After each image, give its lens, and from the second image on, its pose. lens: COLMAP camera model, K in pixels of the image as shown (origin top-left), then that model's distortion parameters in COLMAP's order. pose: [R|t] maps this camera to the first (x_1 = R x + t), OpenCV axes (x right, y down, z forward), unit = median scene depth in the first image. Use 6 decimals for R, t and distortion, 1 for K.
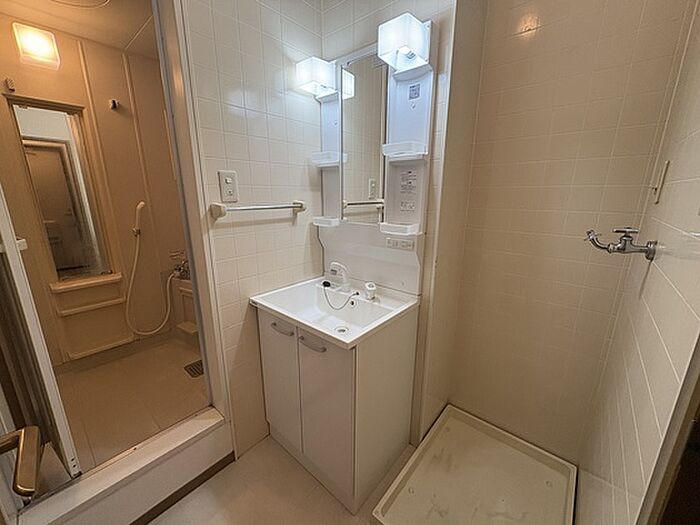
lens RADIAL K [[280.6, 0, 348.9], [0, 280.6, 261.1], [0, 0, 1]] dist [0.008591, -0.000417]
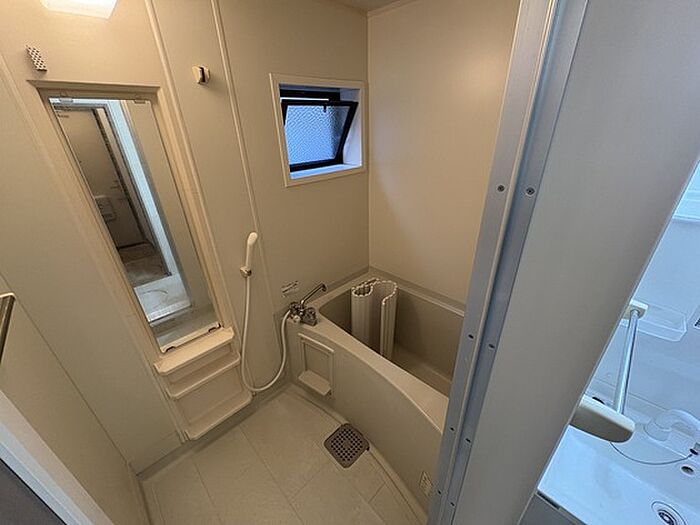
lens RADIAL K [[280.6, 0, 351.9], [0, 280.6, 263.2], [0, 0, 1]] dist [0.008591, -0.000417]
pose [[0.996576, 0.004662, -0.082553, -0.434373], [0.013513, 0.975802, 0.218239, -0.274417], [0.081573, -0.218607, 0.972397, 0.350505]]
